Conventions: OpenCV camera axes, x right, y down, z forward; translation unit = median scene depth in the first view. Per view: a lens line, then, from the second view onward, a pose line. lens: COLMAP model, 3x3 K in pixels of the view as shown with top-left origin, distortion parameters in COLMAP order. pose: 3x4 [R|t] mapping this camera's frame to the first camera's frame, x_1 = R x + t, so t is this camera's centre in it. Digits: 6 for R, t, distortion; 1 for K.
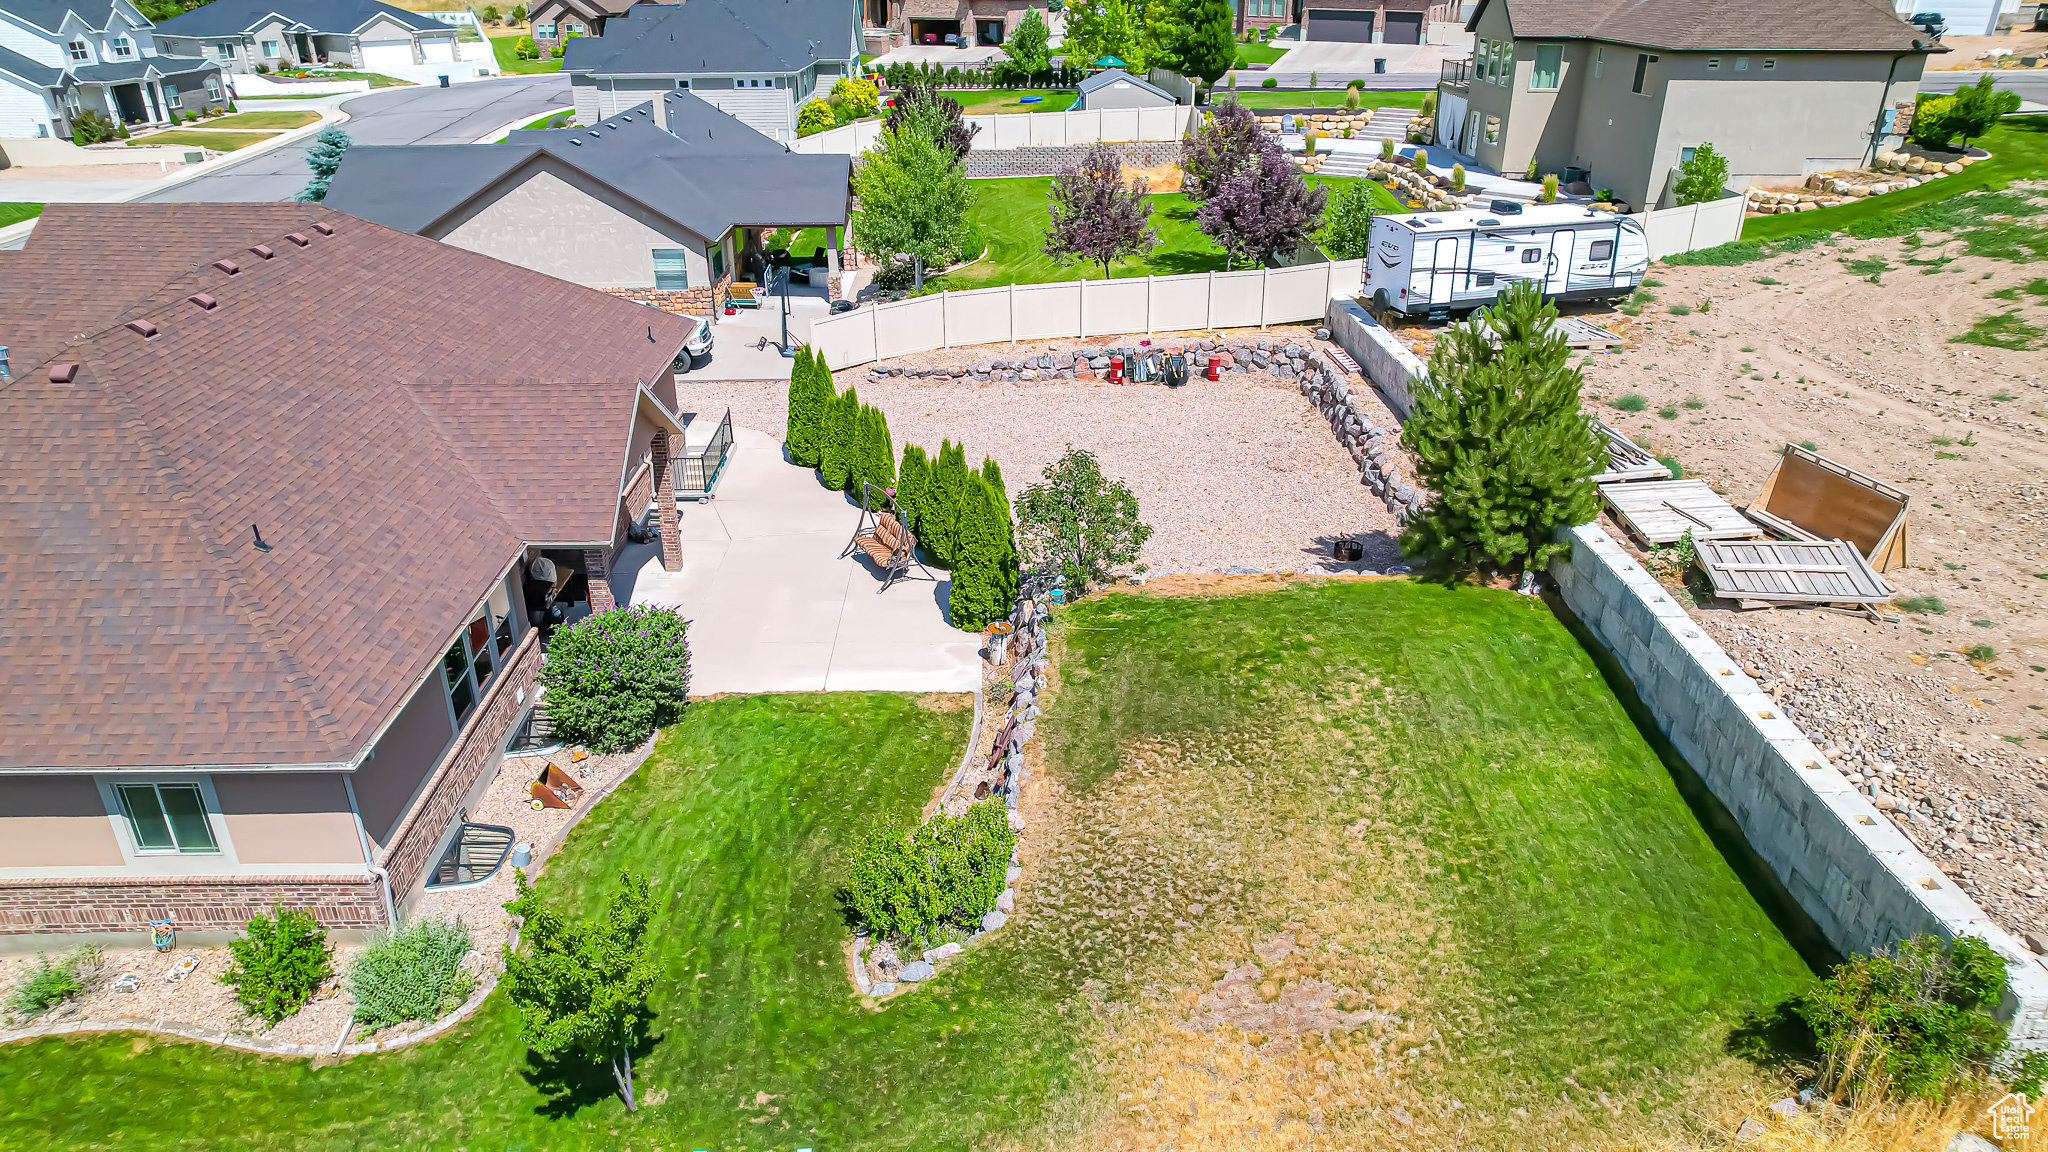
lens RADIAL K [[1311.9, 0, 1027.7], [0, 1311.9, 575.4], [0, 0, 1]] dist [-0.078614, 0.069673]
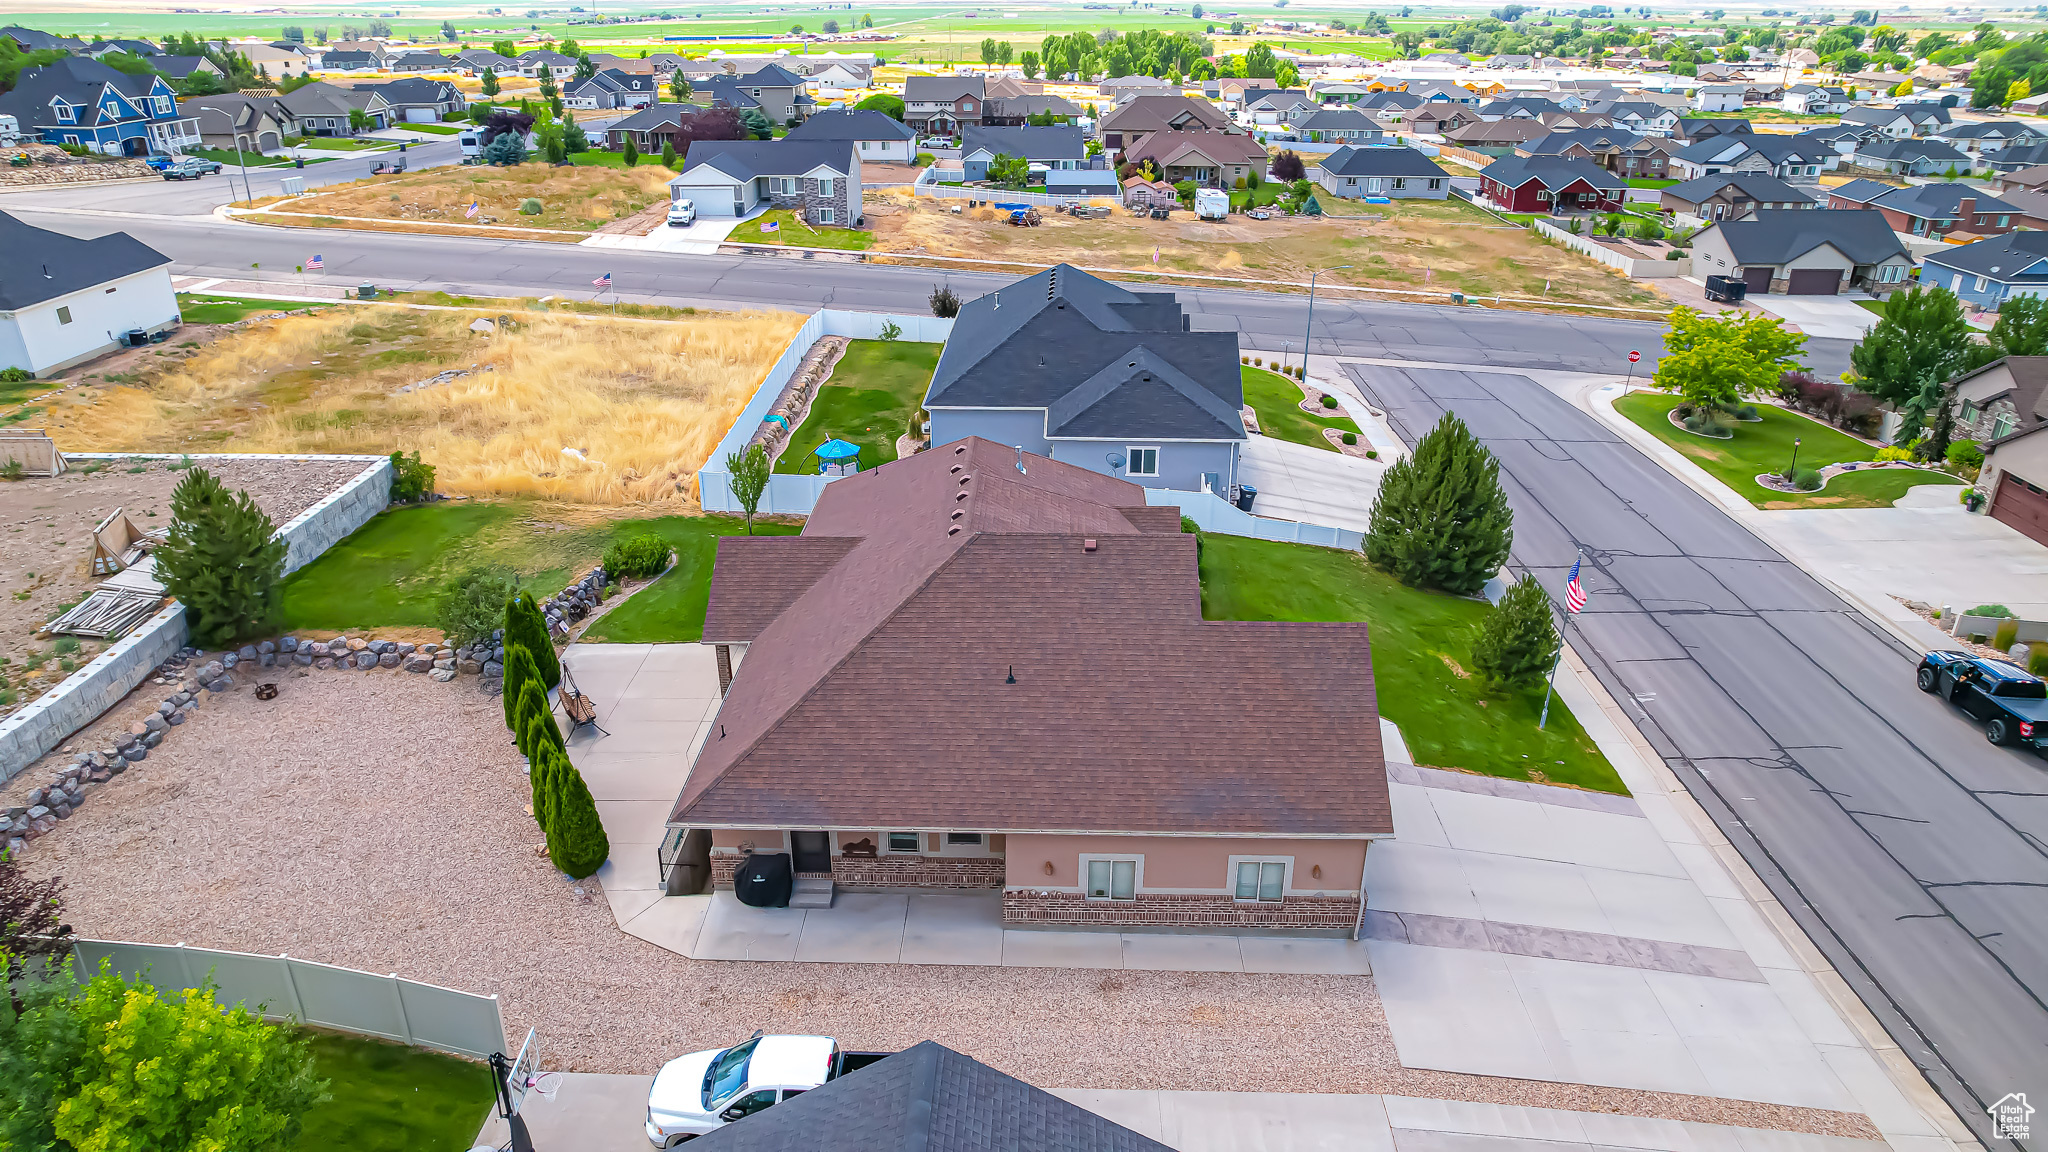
lens RADIAL K [[1311.9, 0, 1027.7], [0, 1311.9, 575.4], [0, 0, 1]] dist [-0.078614, 0.069673]
pose [[-0.998727, -0.023489, 0.044642, -0.504722], [0.019178, 0.641721, 0.766698, -0.909101], [-0.046656, 0.766578, -0.640454, 1.377673]]
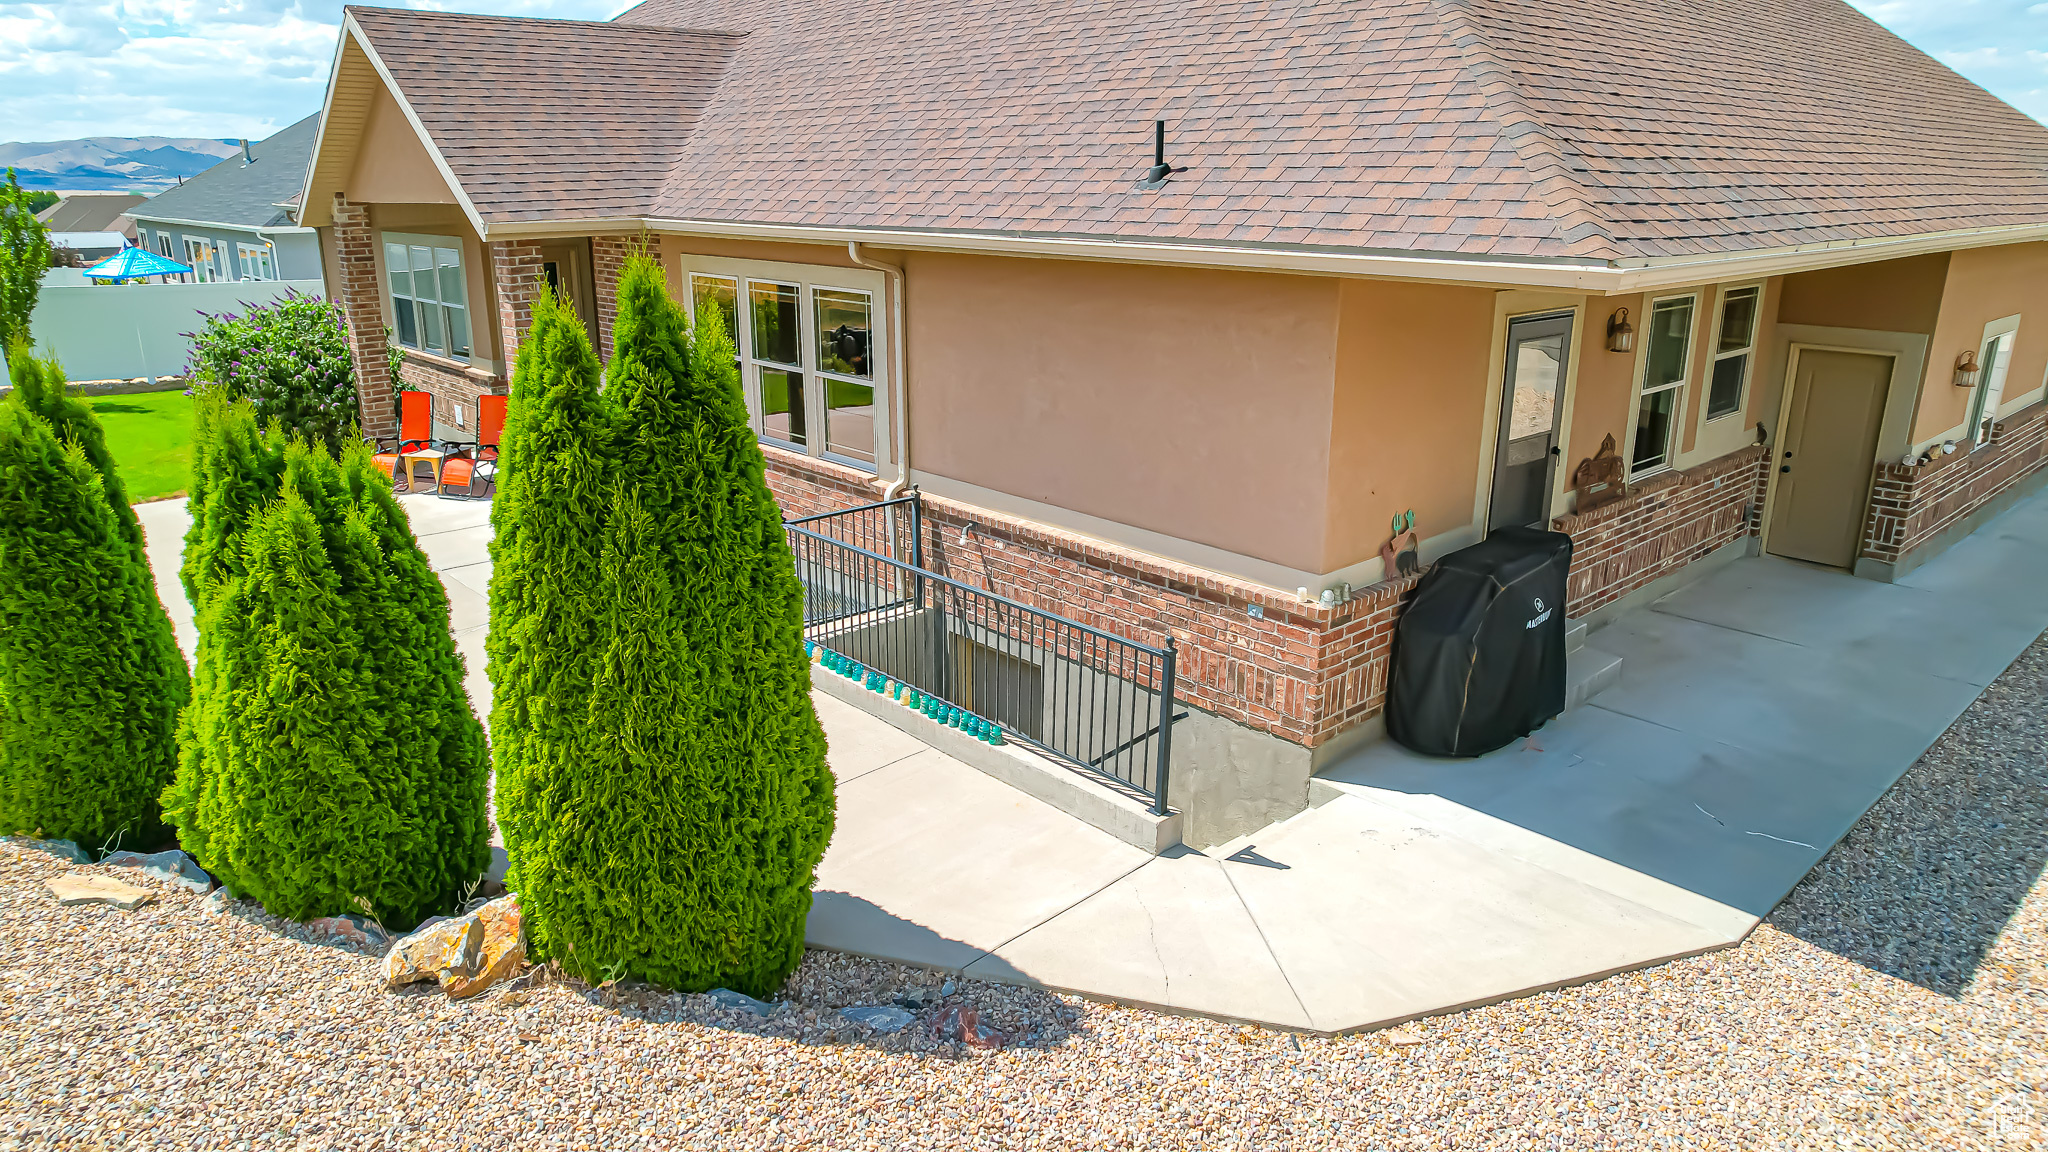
lens RADIAL K [[1317.6, 0, 1022.7], [0, 1317.6, 579.4], [0, 0, 1]] dist [-0.086121, 0.076953]
pose [[-0.752853, 0.192866, -0.629297, -0.089834], [-0.284851, 0.766455, 0.575680, -0.233324], [0.593357, 0.612658, -0.522090, 1.049539]]
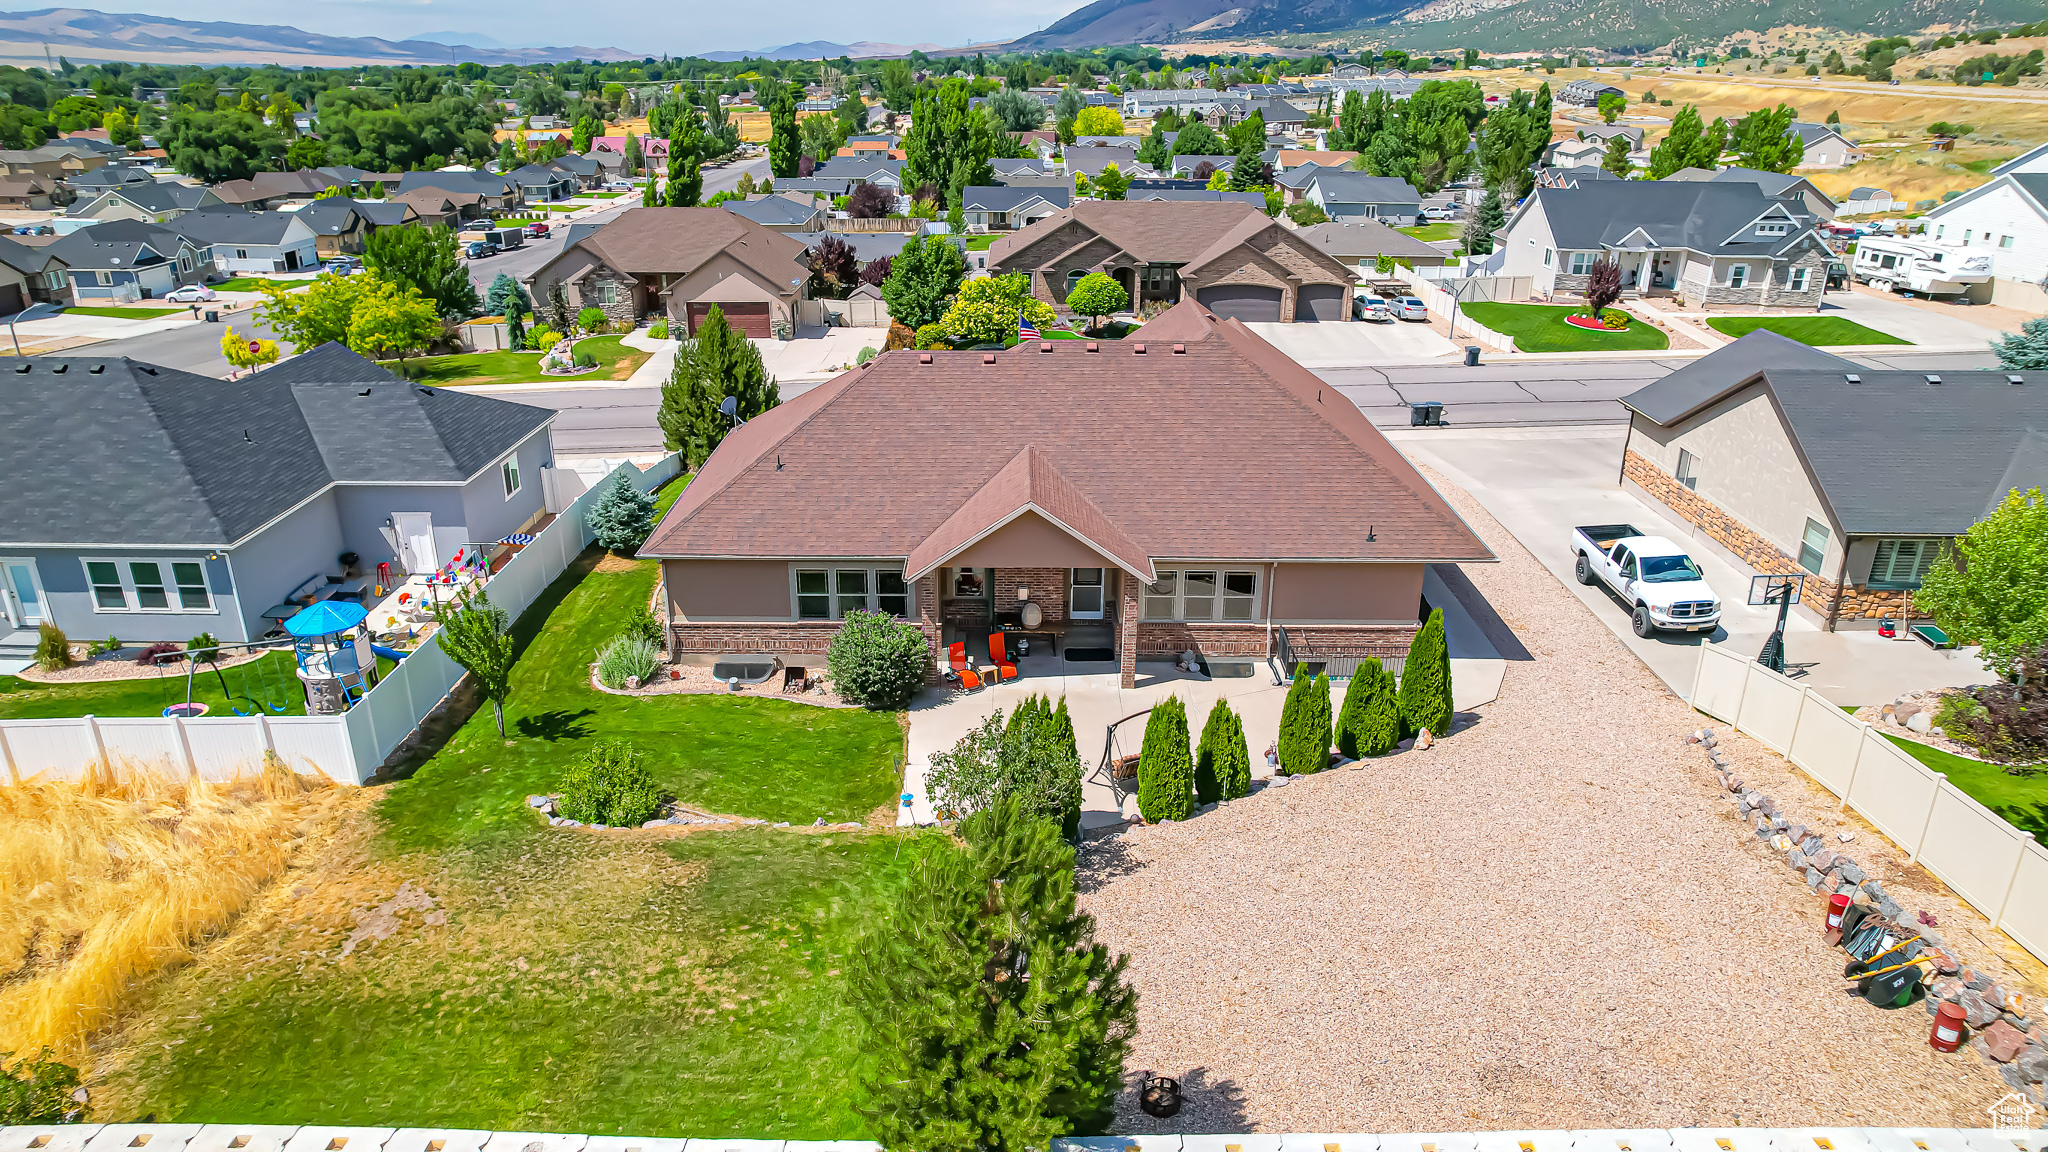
lens RADIAL K [[1311.9, 0, 1027.7], [0, 1311.9, 575.4], [0, 0, 1]] dist [-0.078614, 0.069673]
pose [[-0.023253, 0.370638, -0.928486, 0.608927], [-0.435480, 0.832240, 0.343124, -0.352446], [0.899898, 0.412316, 0.142053, 0.566731]]
